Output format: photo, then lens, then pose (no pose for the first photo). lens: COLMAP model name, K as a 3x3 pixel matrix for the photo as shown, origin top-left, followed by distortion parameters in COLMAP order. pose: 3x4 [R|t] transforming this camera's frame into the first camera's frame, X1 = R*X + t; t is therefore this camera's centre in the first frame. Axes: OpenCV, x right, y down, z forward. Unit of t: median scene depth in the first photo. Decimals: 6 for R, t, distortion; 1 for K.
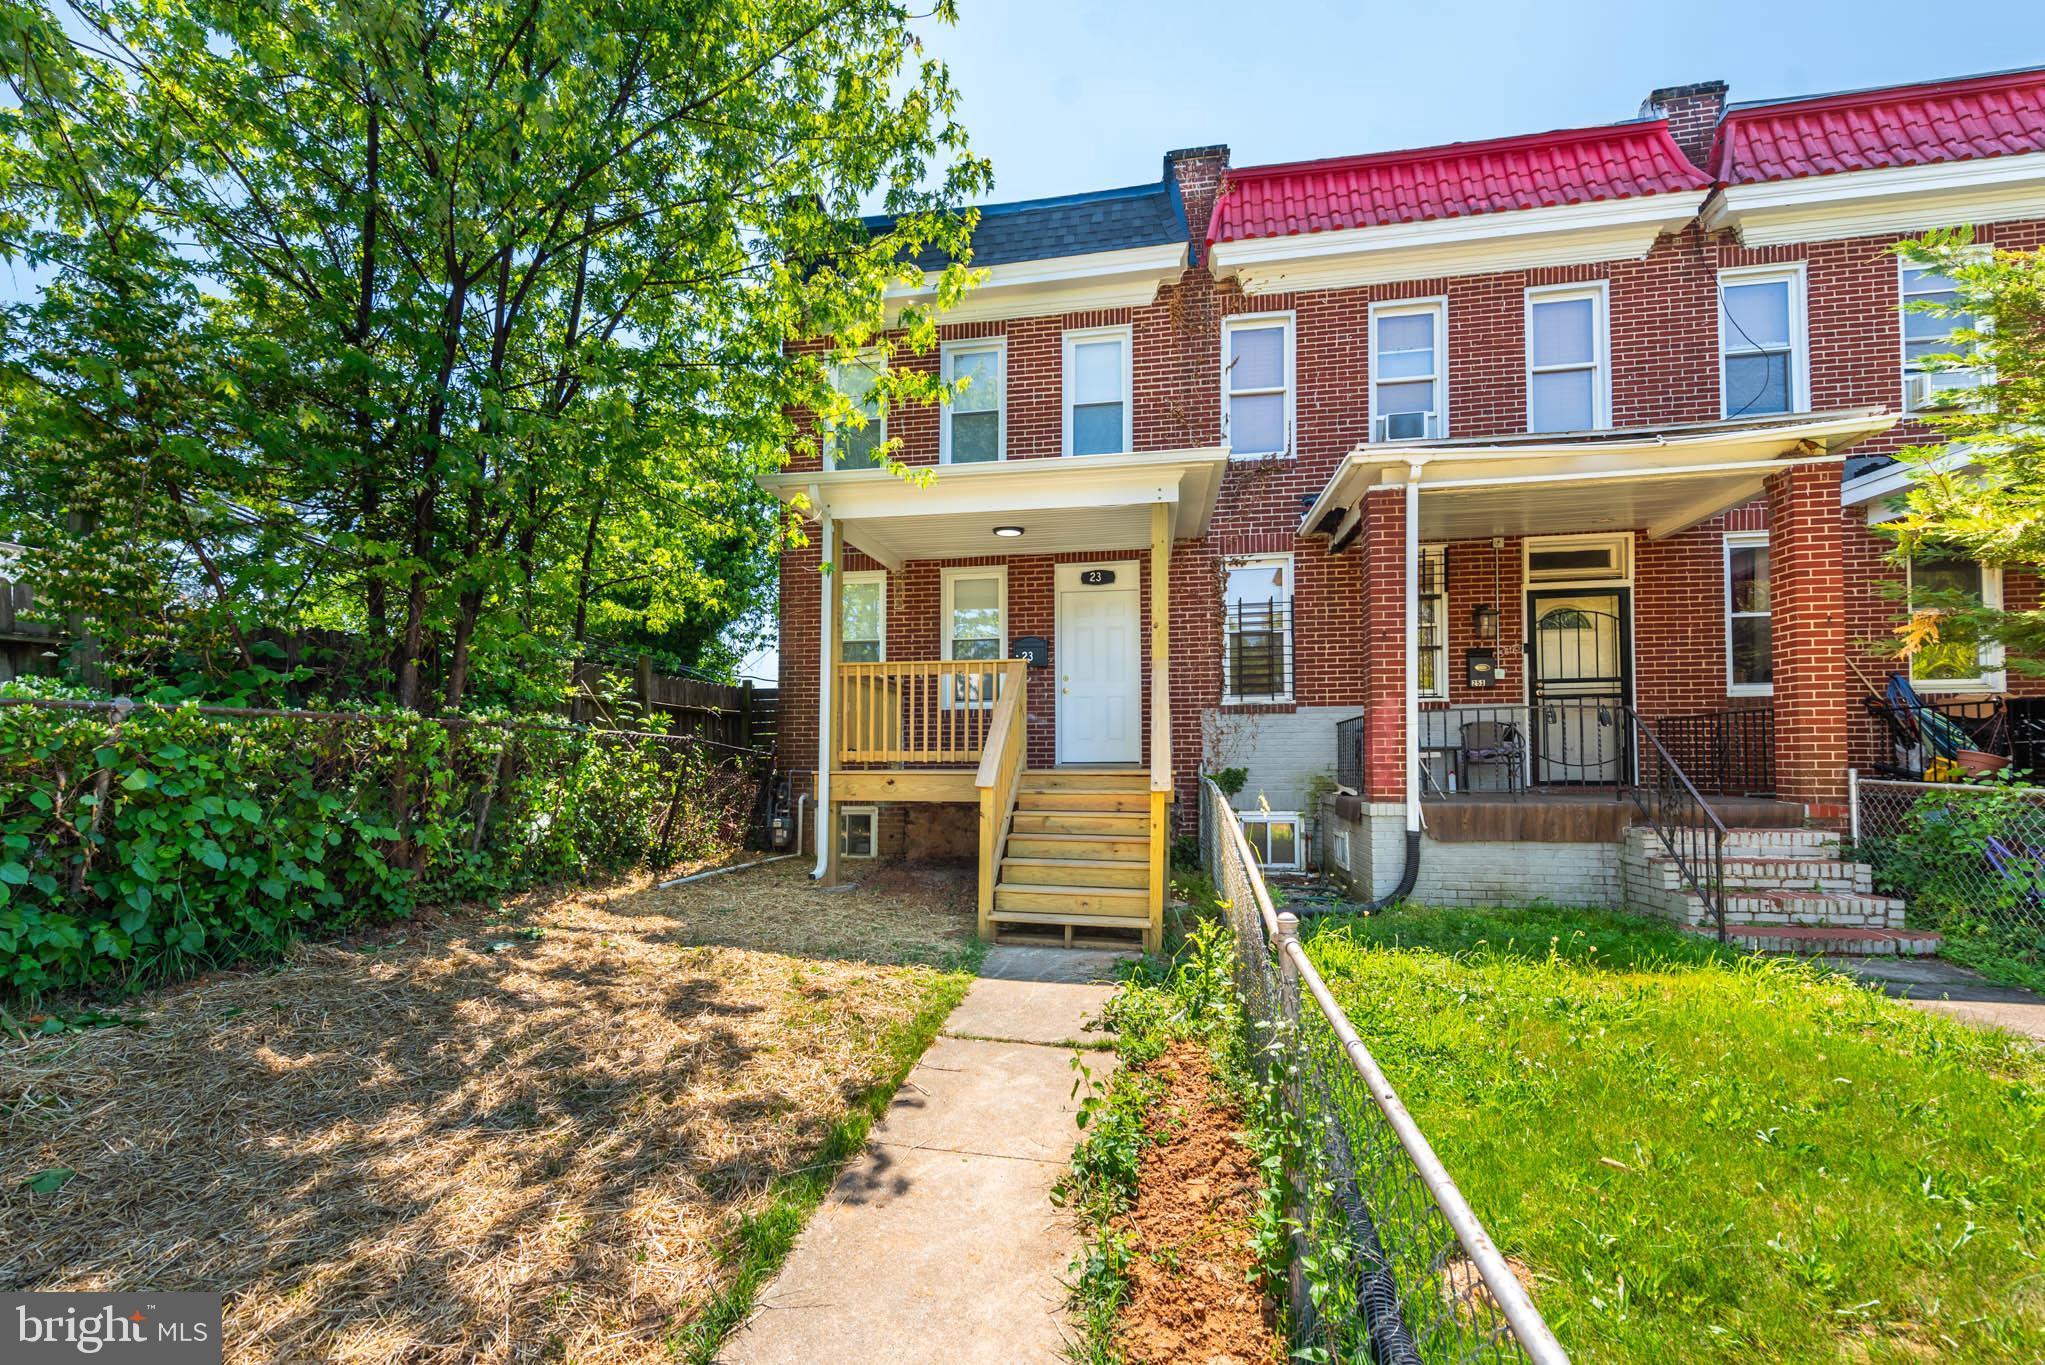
lens RADIAL K [[818.3, 0, 1019.5], [0, 818.3, 710.3], [0, 0, 1]] dist [0.001137, -0.000016]
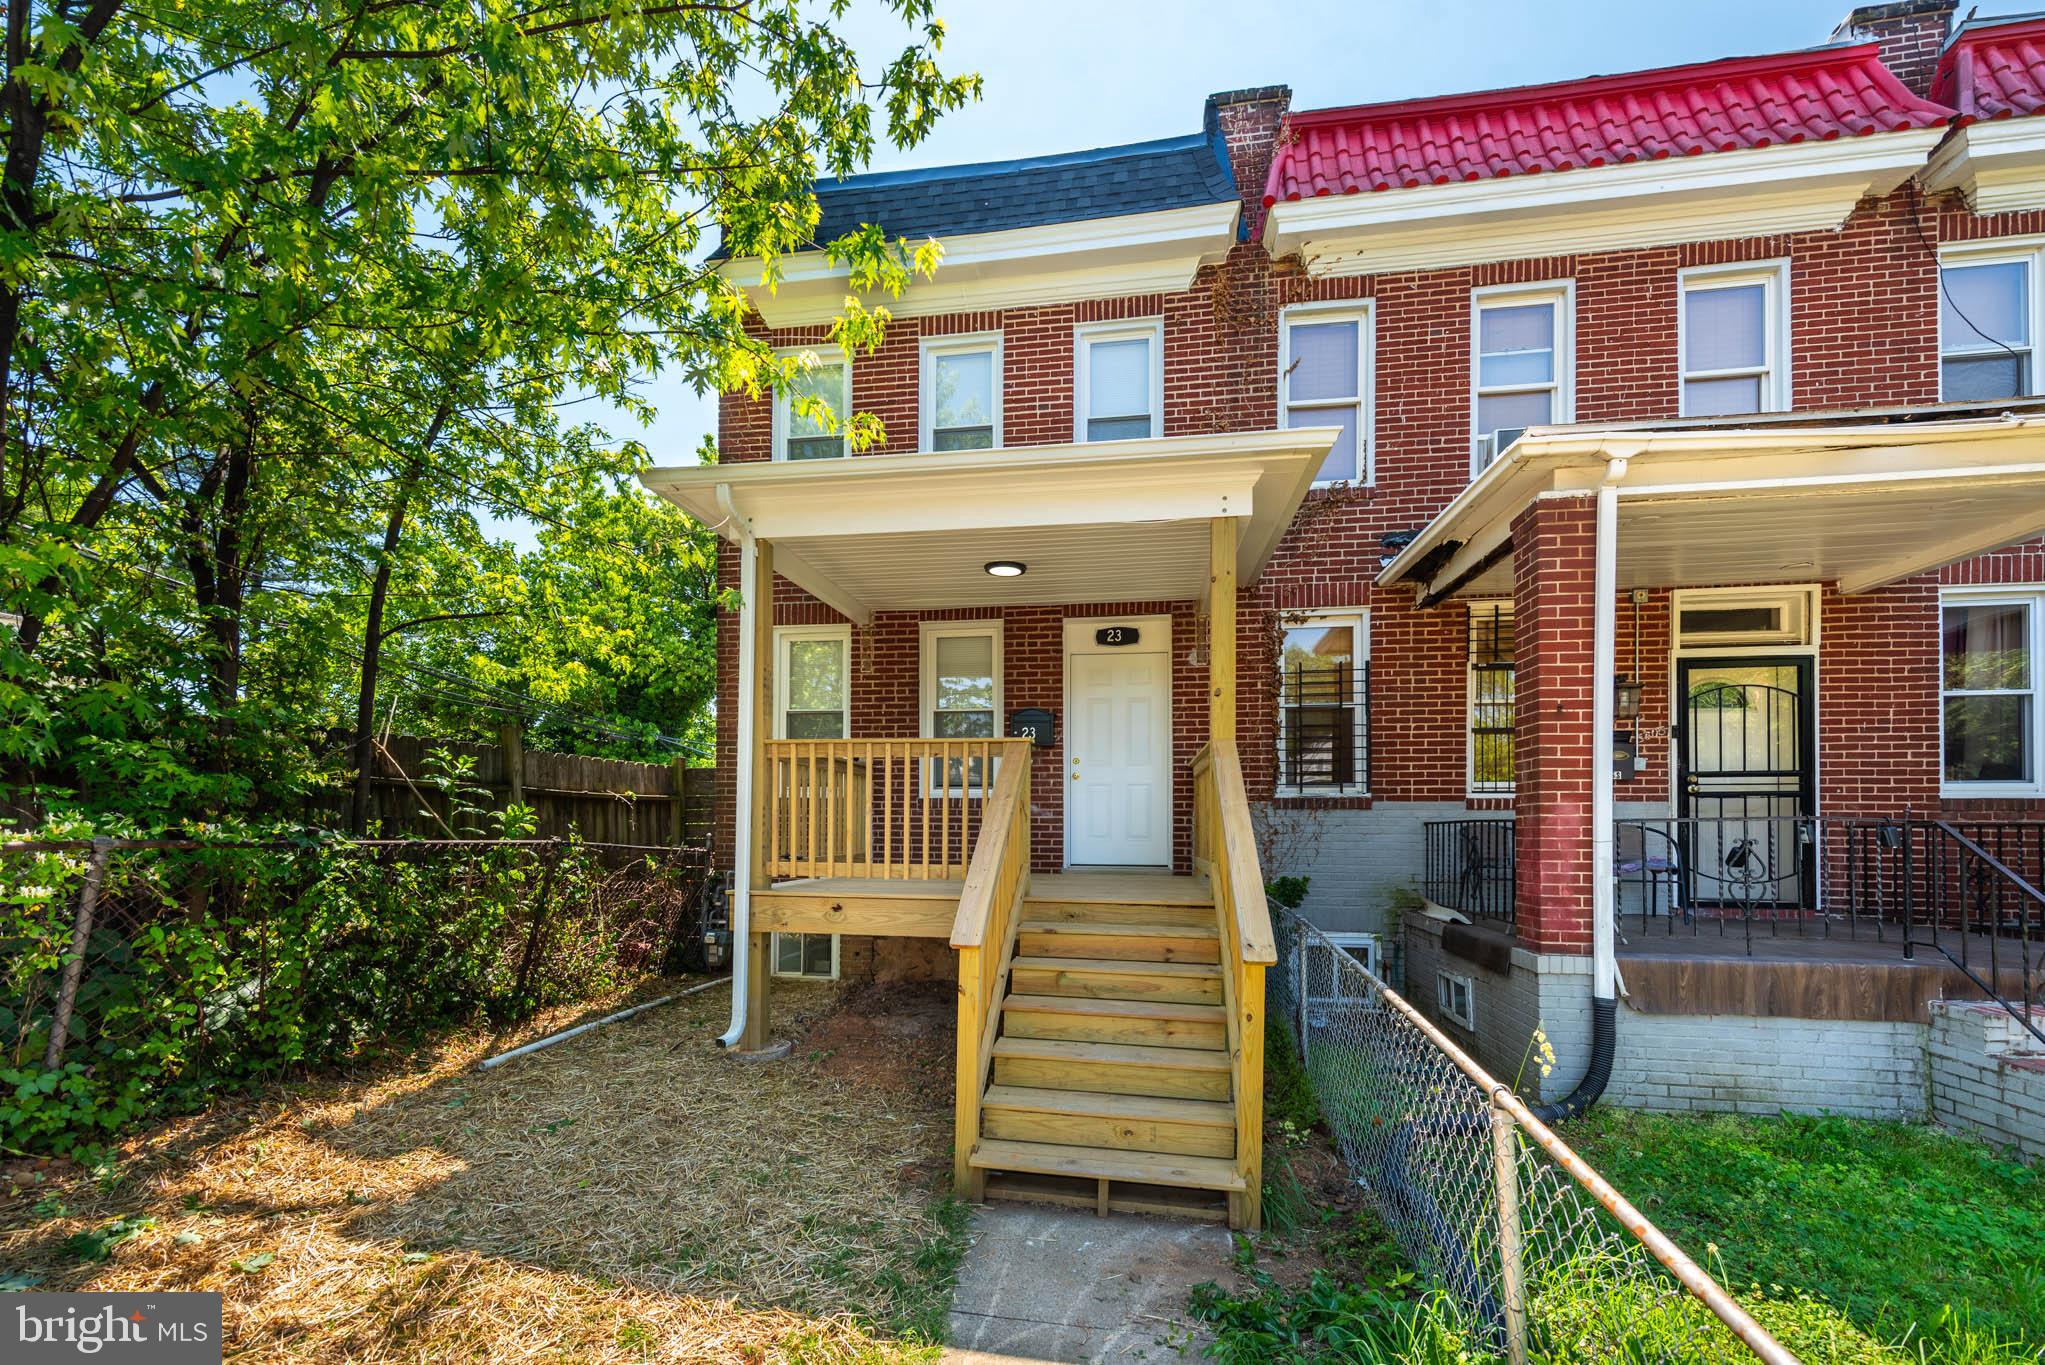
lens RADIAL K [[813.9, 0, 1136.5], [0, 813.9, 794.8], [0, 0, 1]] dist [0.000323, 0.000038]
pose [[0.989029, 0.001878, 0.147707, -0.004754], [-0.003368, 0.999946, 0.009842, -0.019229], [-0.147681, -0.010232, 0.988982, 0.271634]]
